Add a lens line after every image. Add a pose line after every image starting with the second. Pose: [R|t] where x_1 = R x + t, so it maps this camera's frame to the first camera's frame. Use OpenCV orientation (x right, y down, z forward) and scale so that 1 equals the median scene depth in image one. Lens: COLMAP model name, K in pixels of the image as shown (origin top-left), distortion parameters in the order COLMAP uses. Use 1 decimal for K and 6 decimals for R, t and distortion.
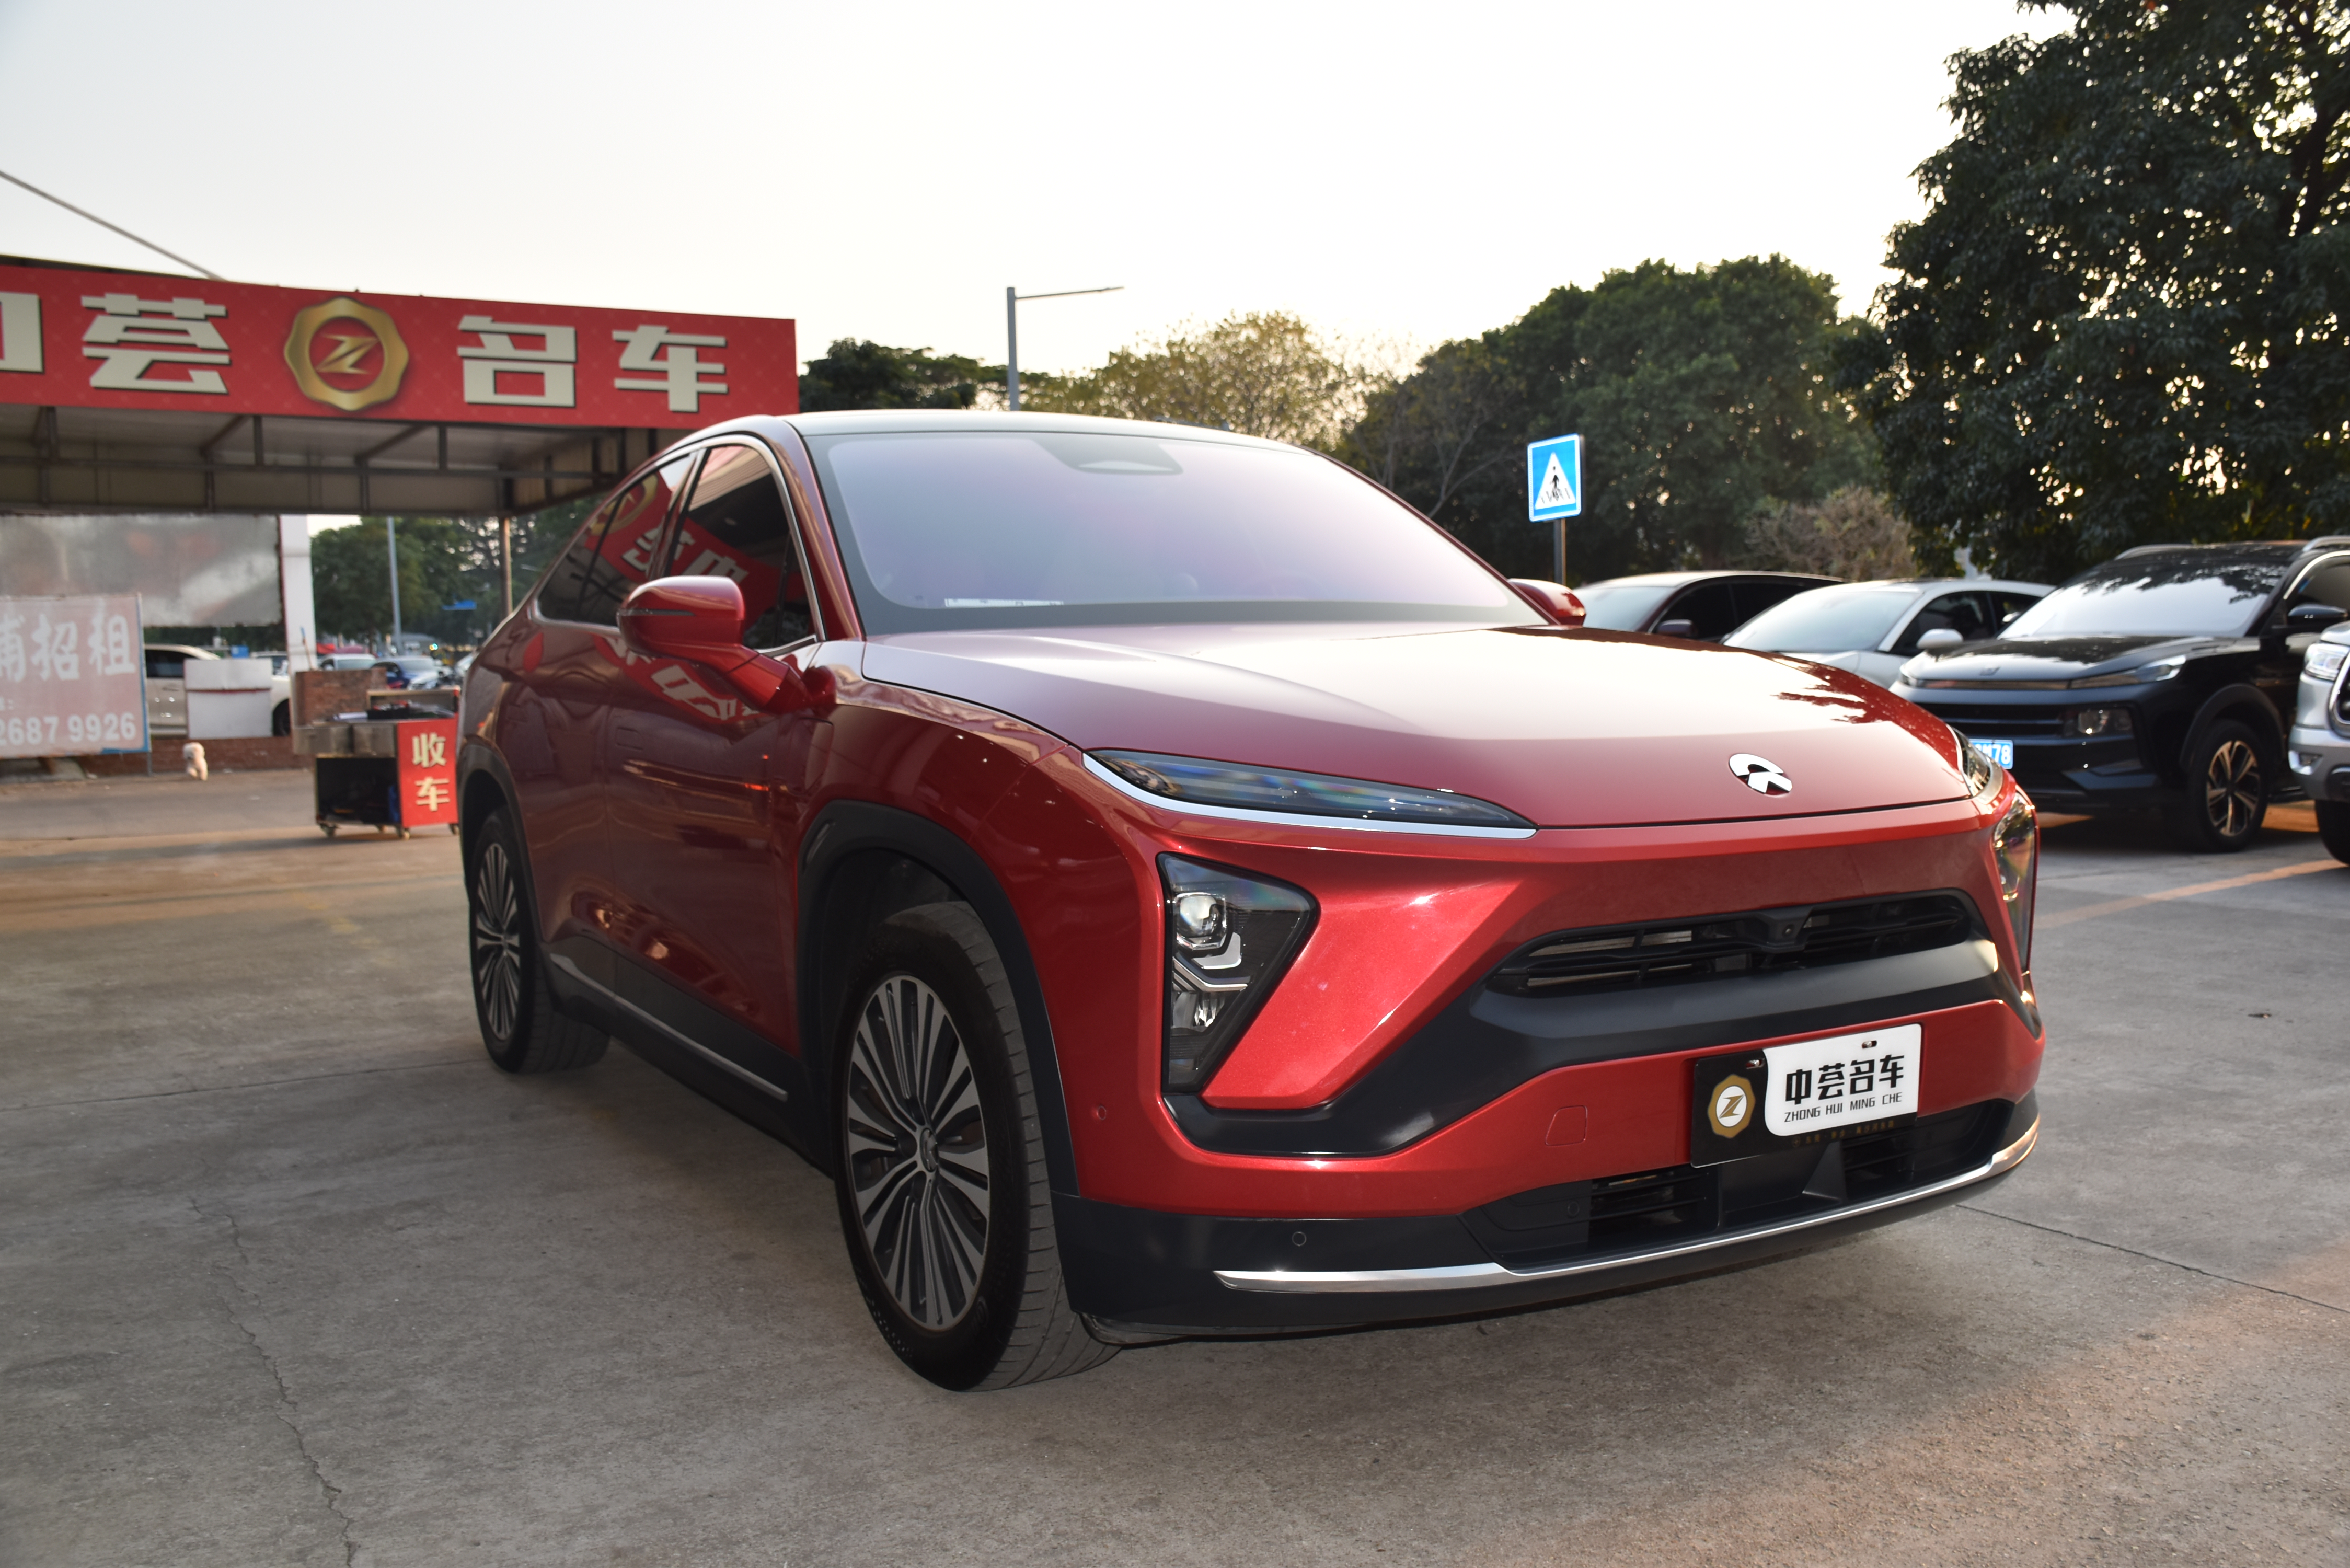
lens RADIAL K [[2059.7, 0, 1191.2], [0, 2059.7, 773.3], [0, 0, 1]] dist [-0.096502, 0.123613]
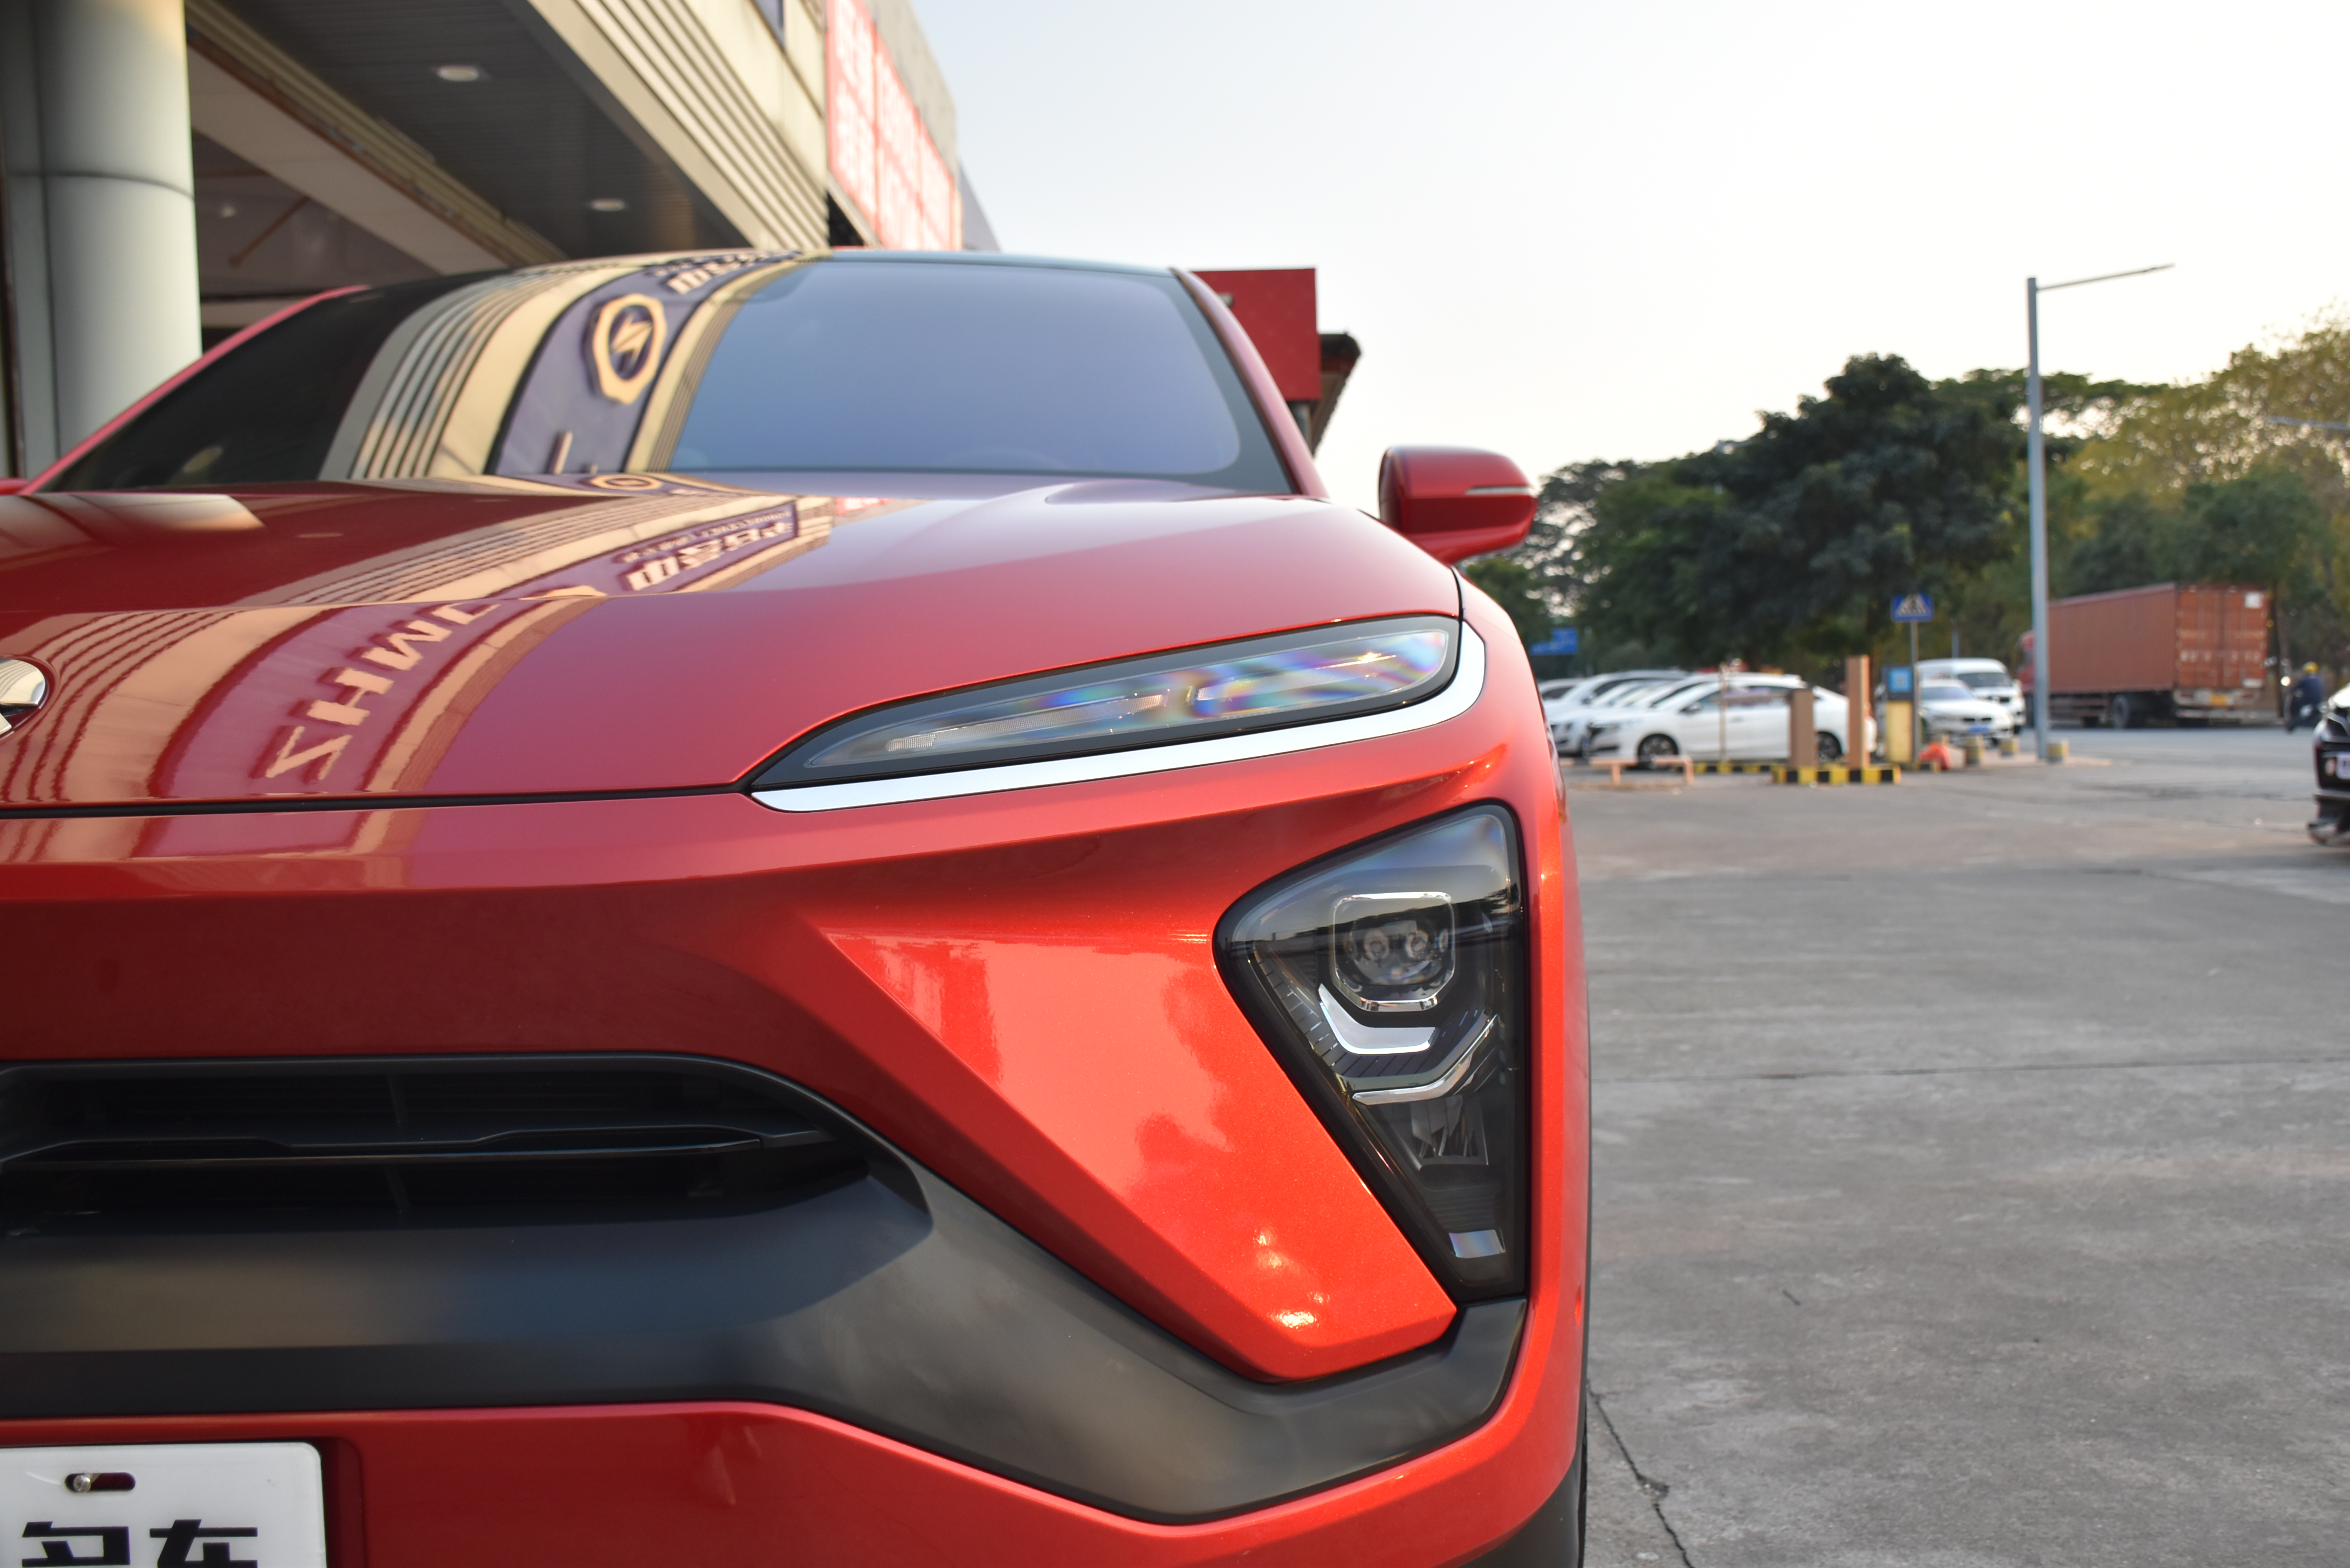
lens RADIAL K [[2059.7, 0, 1174.5], [0, 2059.7, 782.1], [0, 0, 1]] dist [-0.096502, 0.123613]
pose [[0.859997, 0.015731, -0.510056, 0.549935], [-0.024291, 0.999654, -0.010124, 0.010744], [0.509720, 0.021097, 0.860082, 0.659652]]
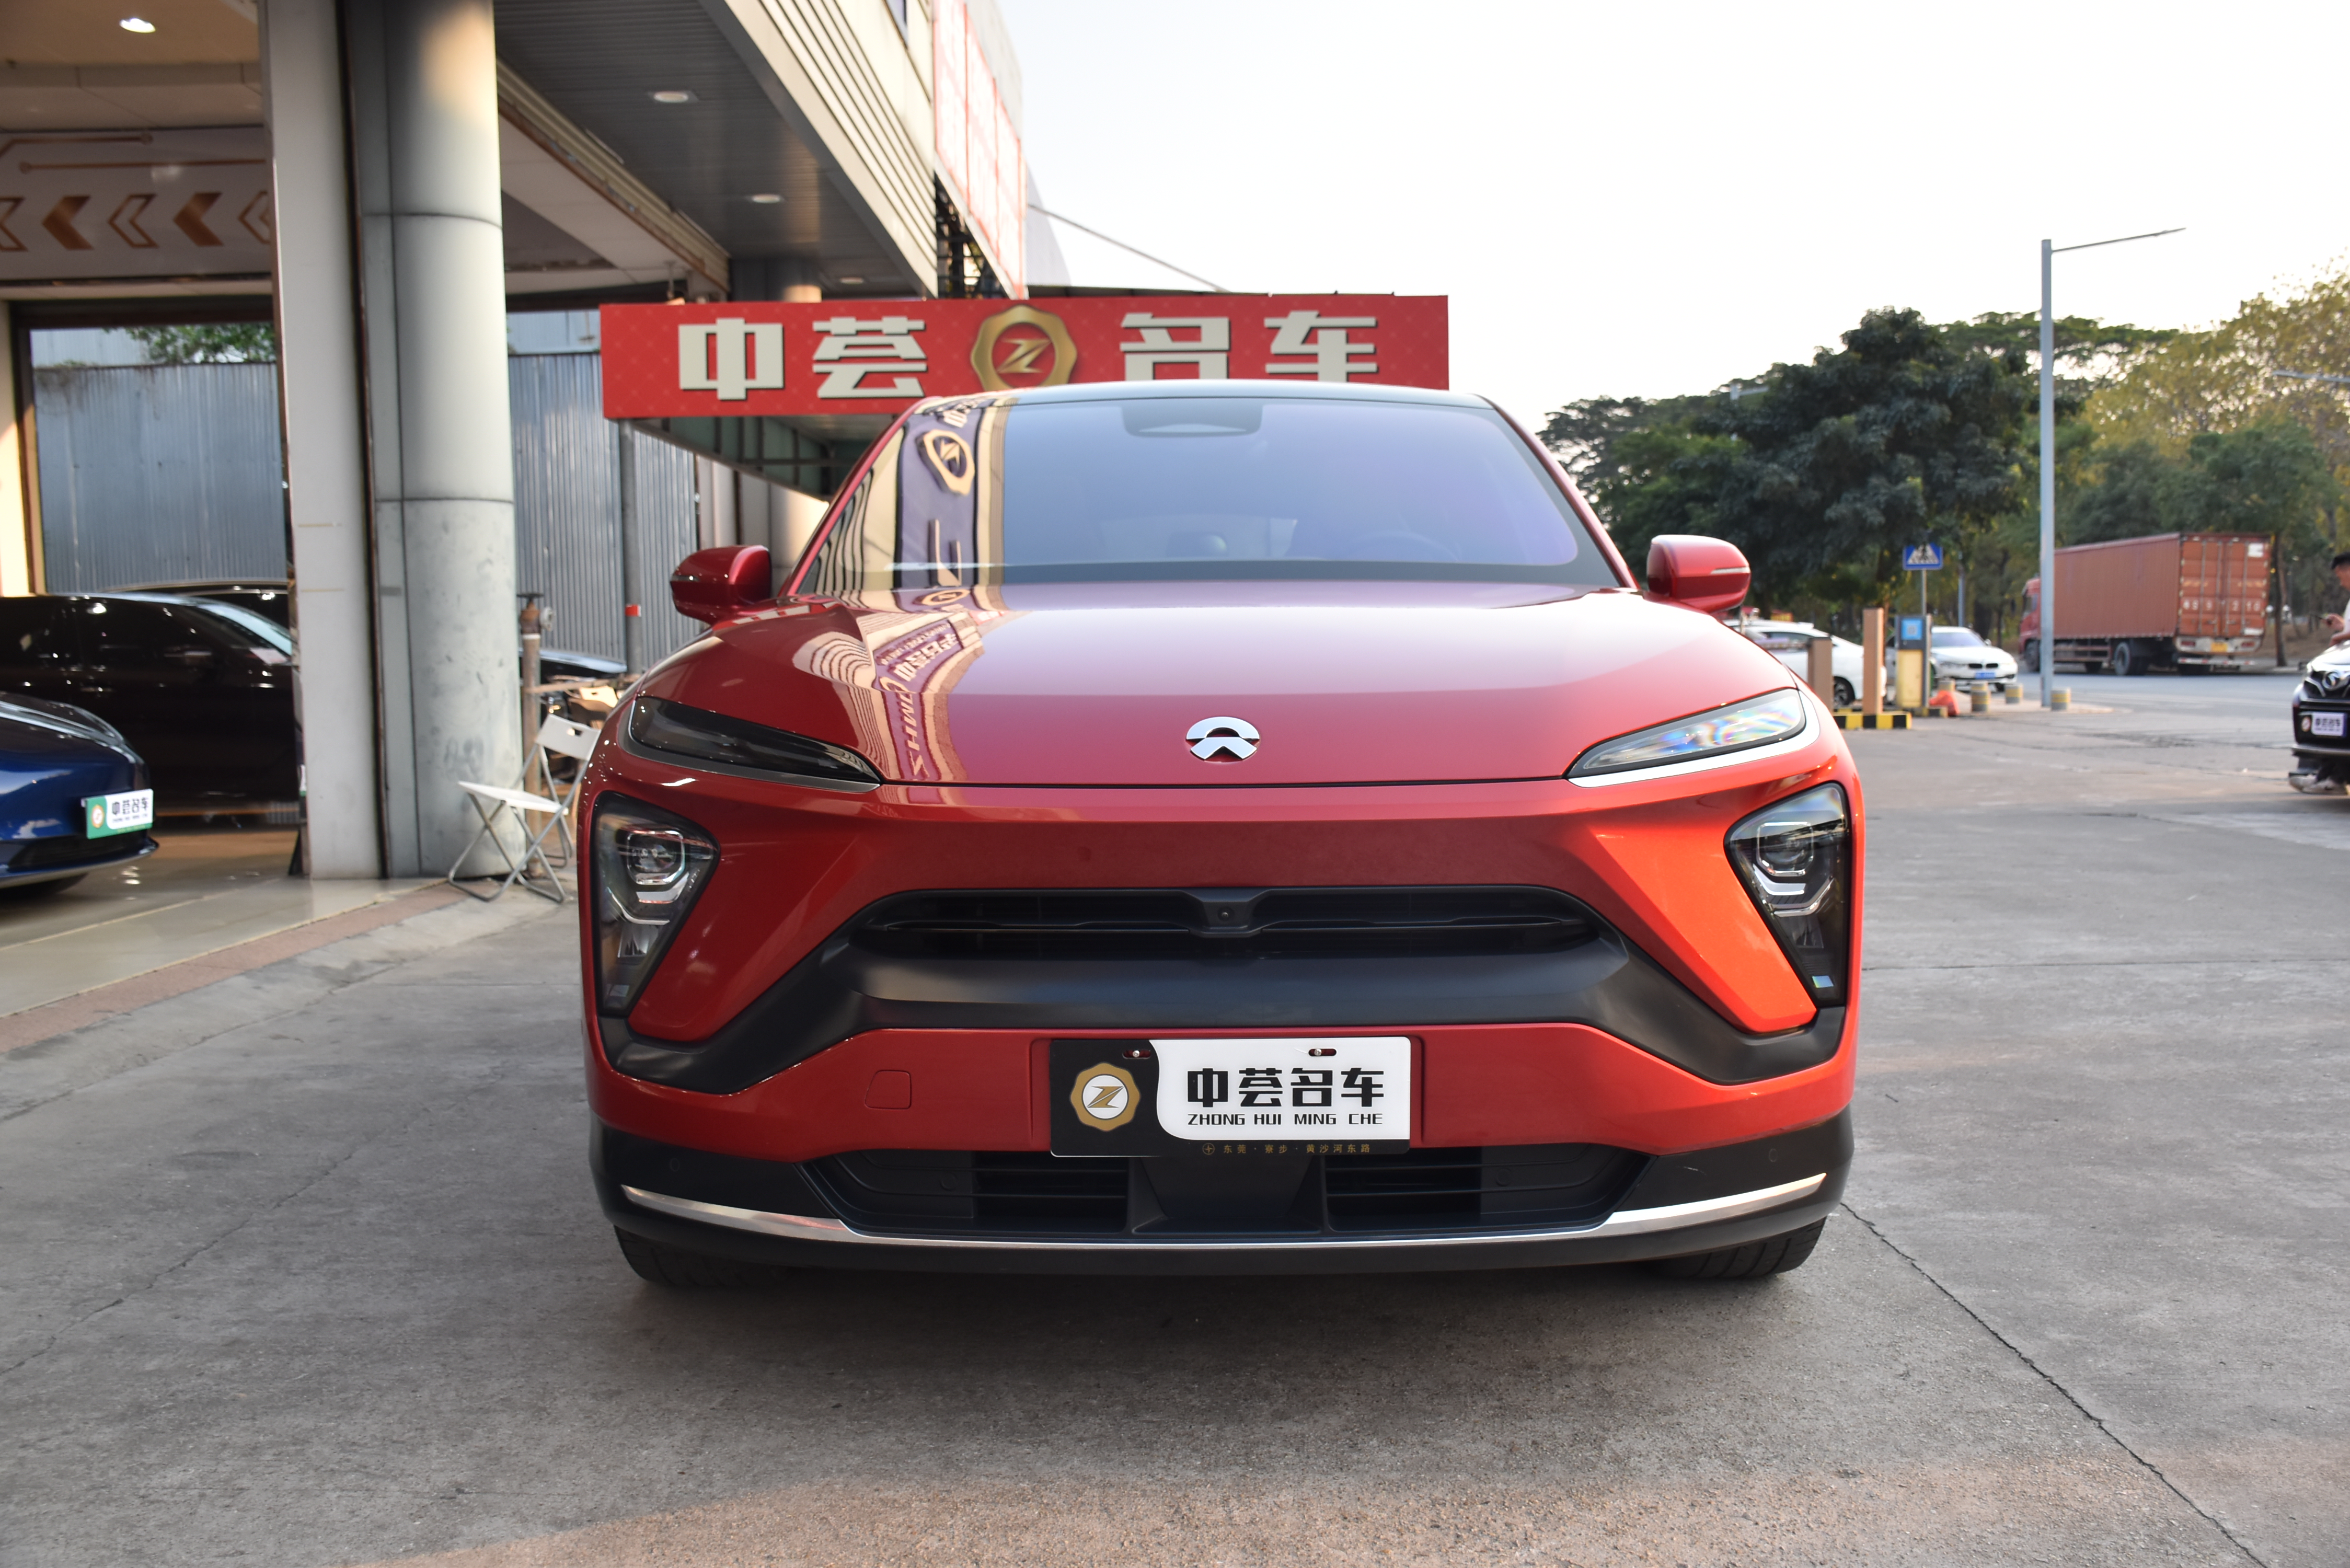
lens RADIAL K [[2059.7, 0, 1177.7], [0, 2059.7, 783.7], [0, 0, 1]] dist [-0.096502, 0.123613]
pose [[0.860454, 0.040622, -0.507906, 0.598464], [-0.033625, 0.999171, 0.022947, 0.000021], [0.508417, -0.002666, 0.861107, 0.175572]]
